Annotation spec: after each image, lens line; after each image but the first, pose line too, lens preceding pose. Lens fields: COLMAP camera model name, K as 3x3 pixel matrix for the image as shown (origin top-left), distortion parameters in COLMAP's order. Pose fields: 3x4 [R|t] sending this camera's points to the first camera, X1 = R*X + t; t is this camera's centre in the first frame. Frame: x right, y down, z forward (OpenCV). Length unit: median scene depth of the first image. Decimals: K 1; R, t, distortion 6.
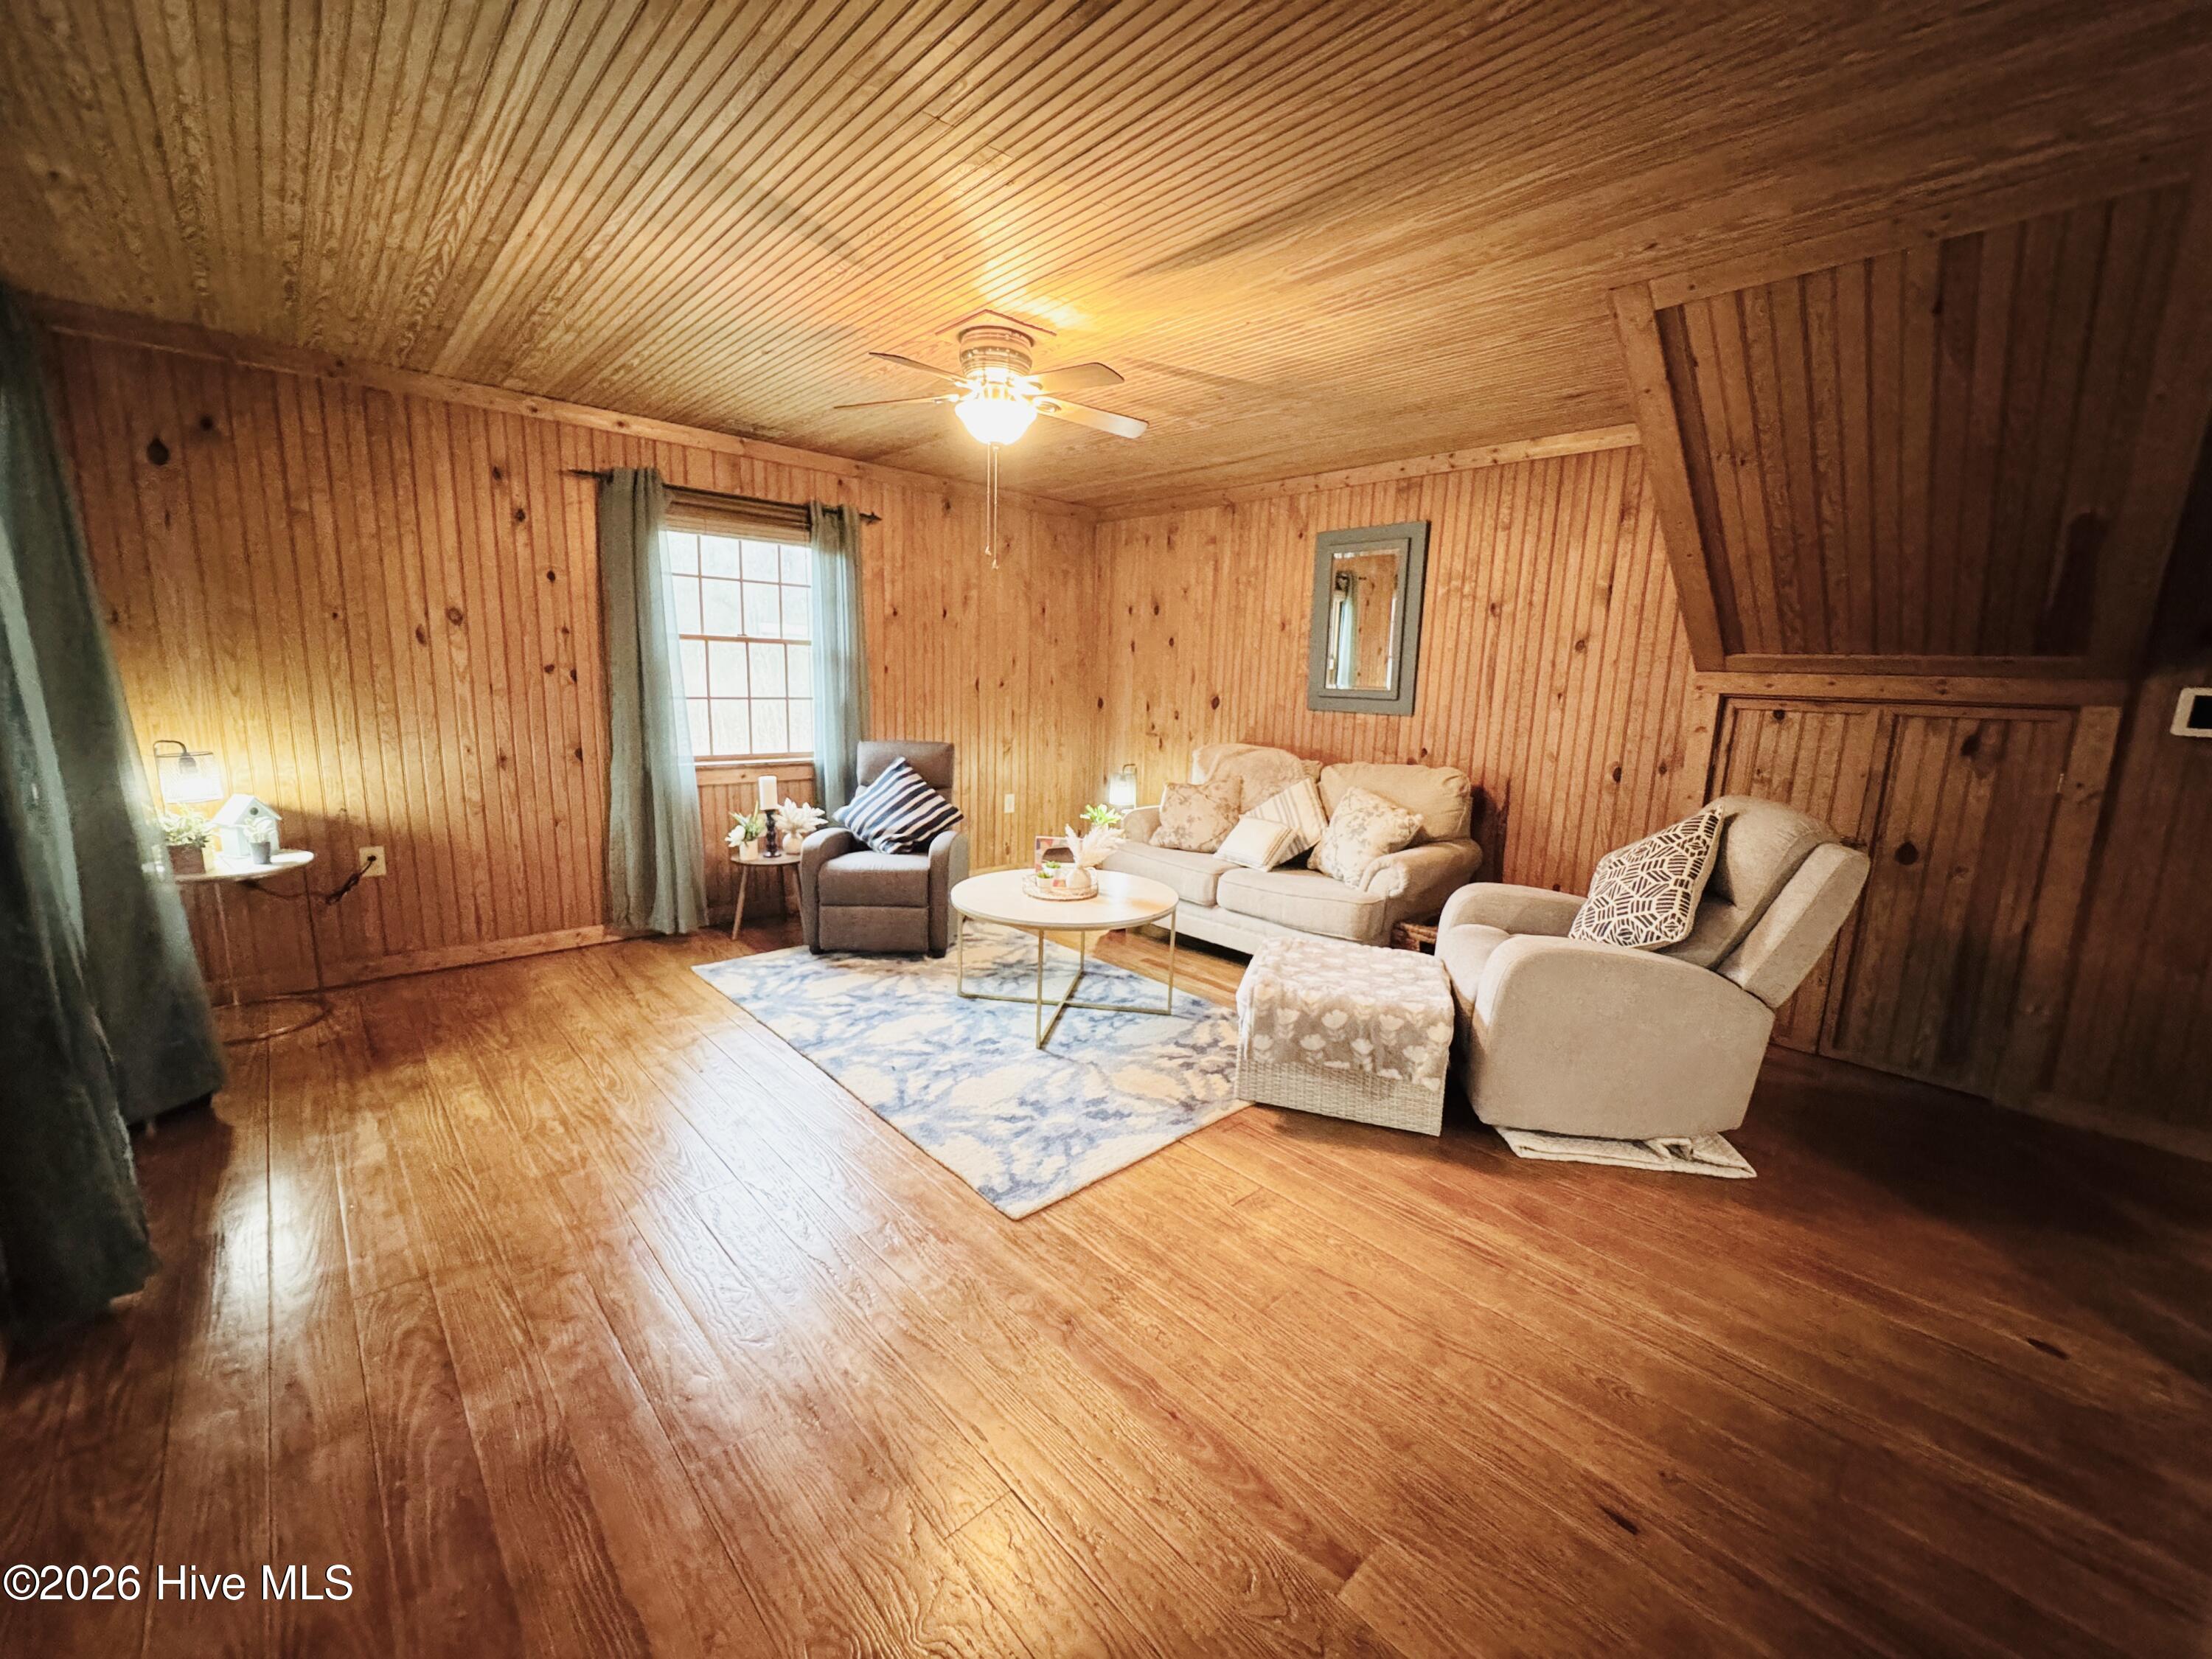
lens RADIAL K [[883.4, 0, 1100.0], [0, 883.4, 830.3], [0, 0, 1]] dist [-0.000599, -0.000263]
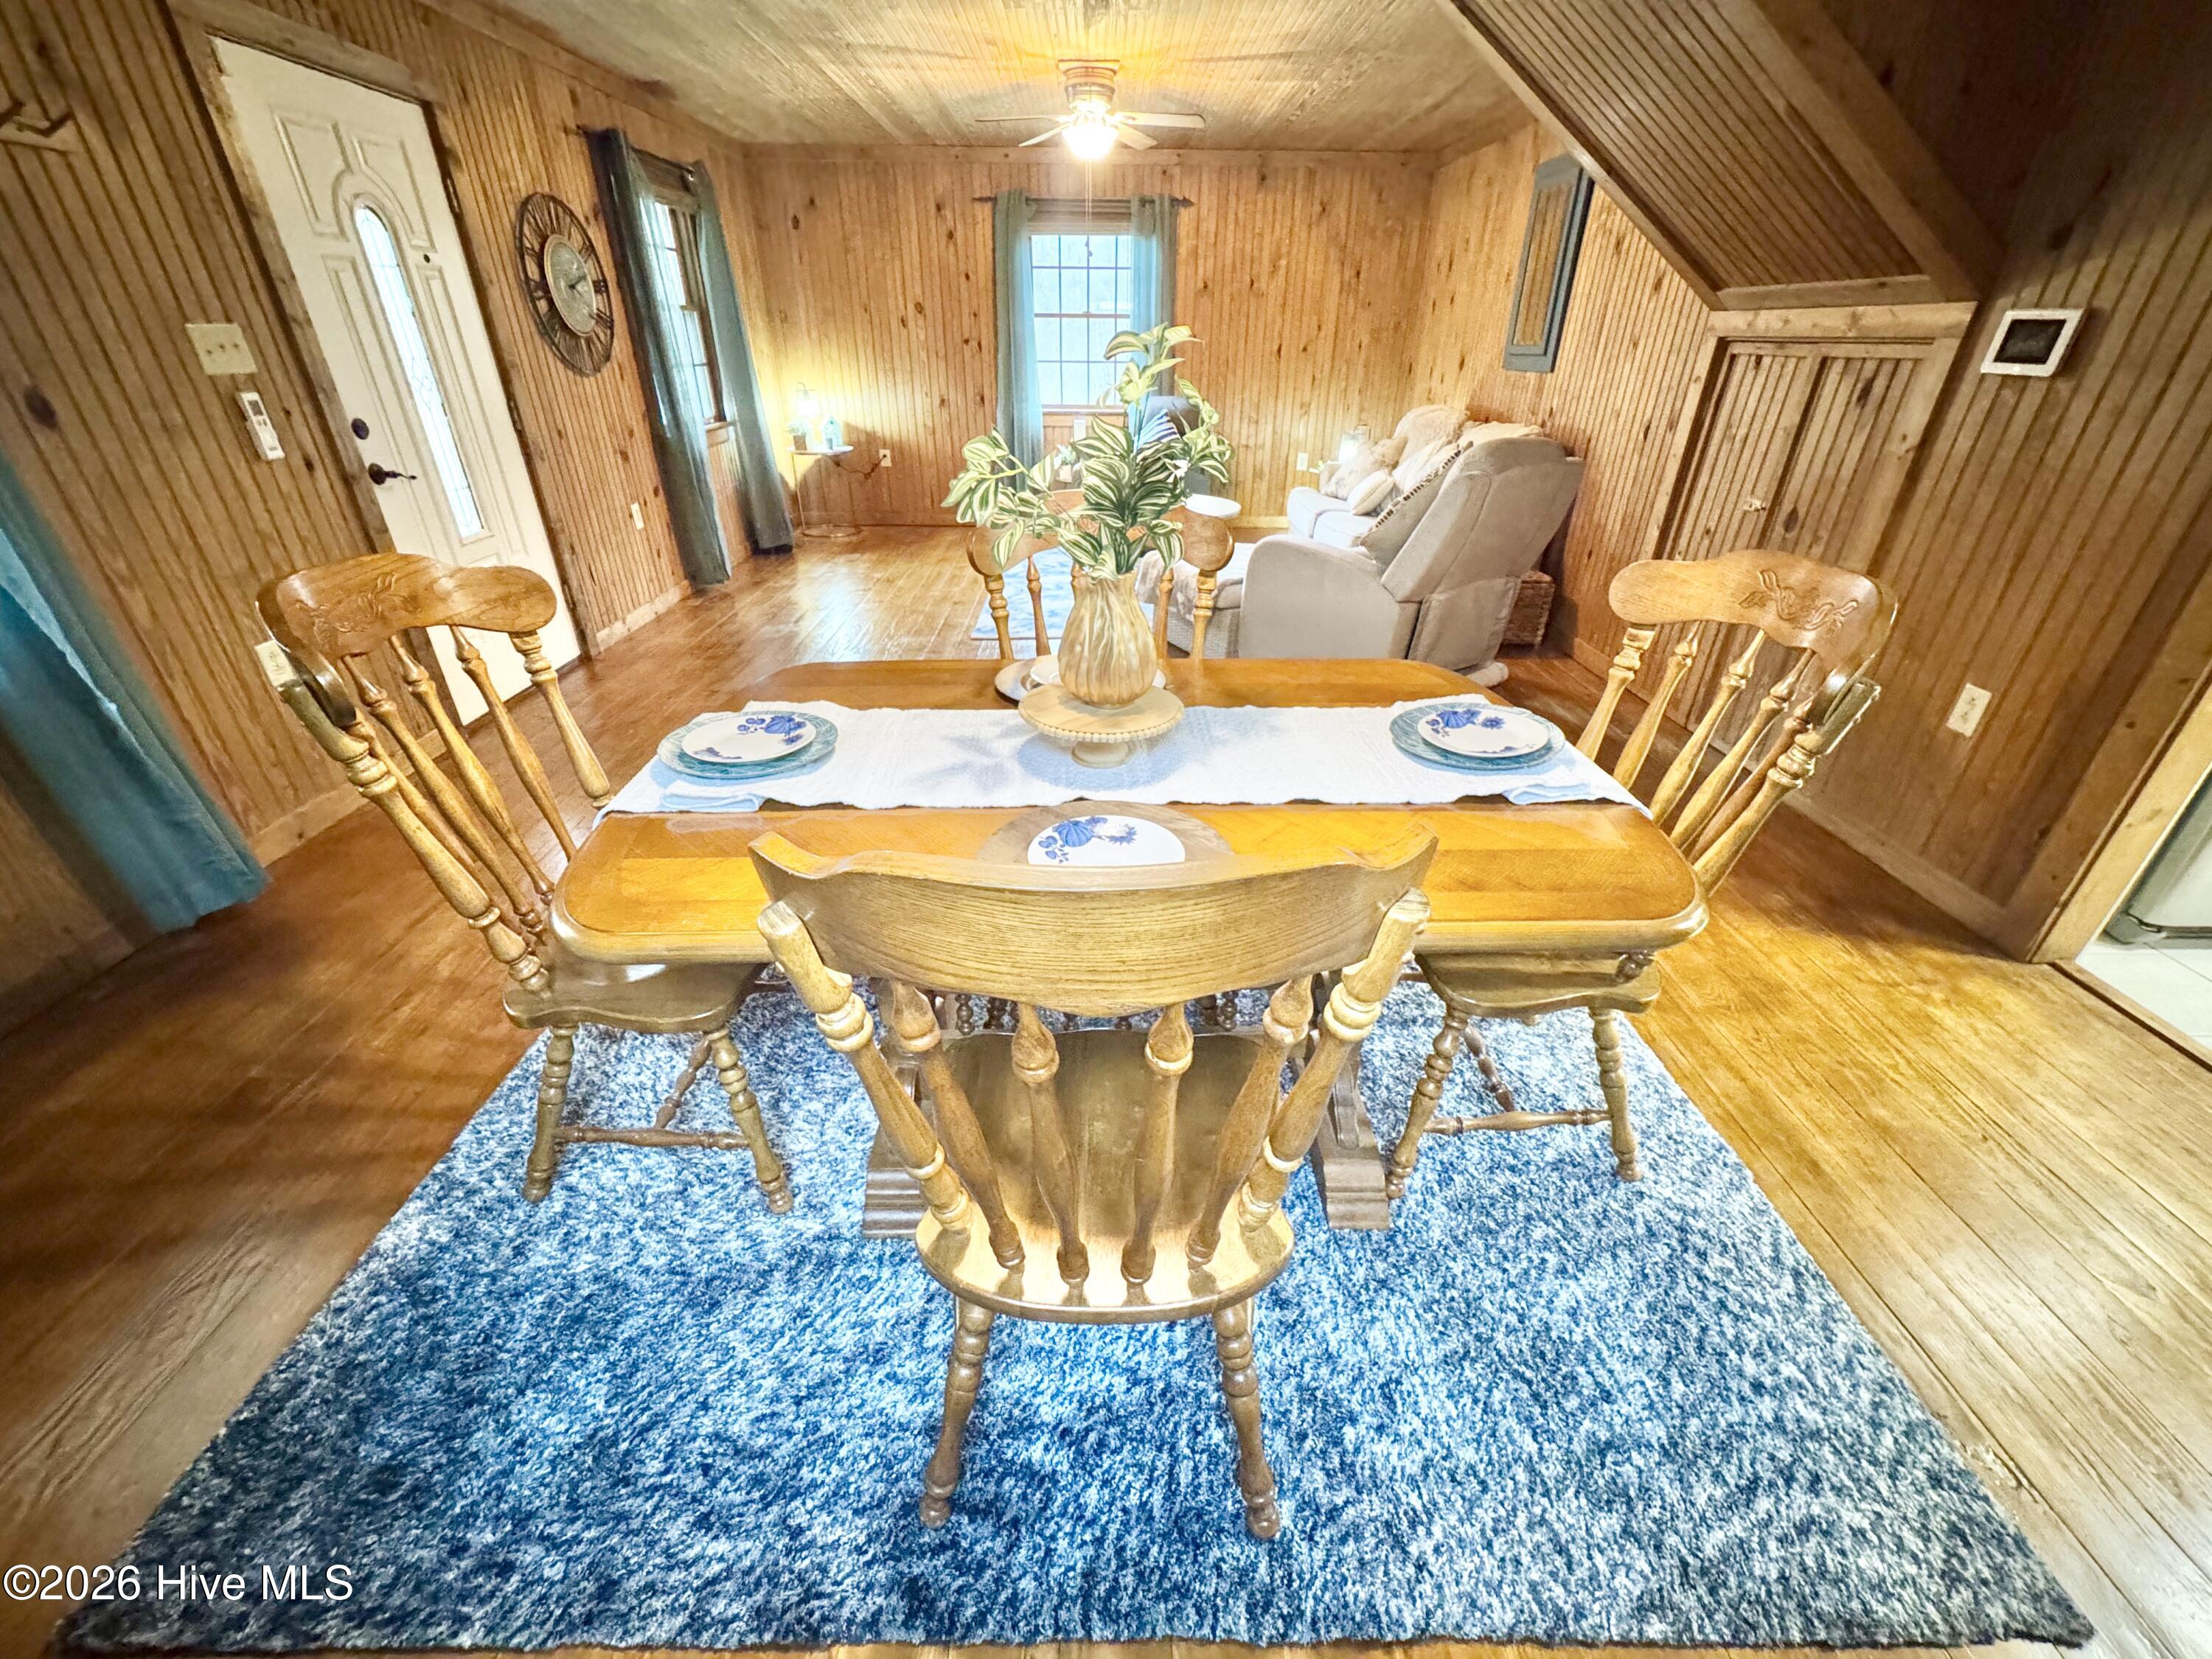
lens RADIAL K [[883.4, 0, 1115.7], [0, 883.4, 821.9], [0, 0, 1]] dist [-0.000599, -0.000263]
pose [[0.743275, 0.299662, -0.598118, 0.881133], [-0.102274, 0.934456, 0.341076, 0.066732], [0.661122, -0.192341, 0.725205, -0.186150]]
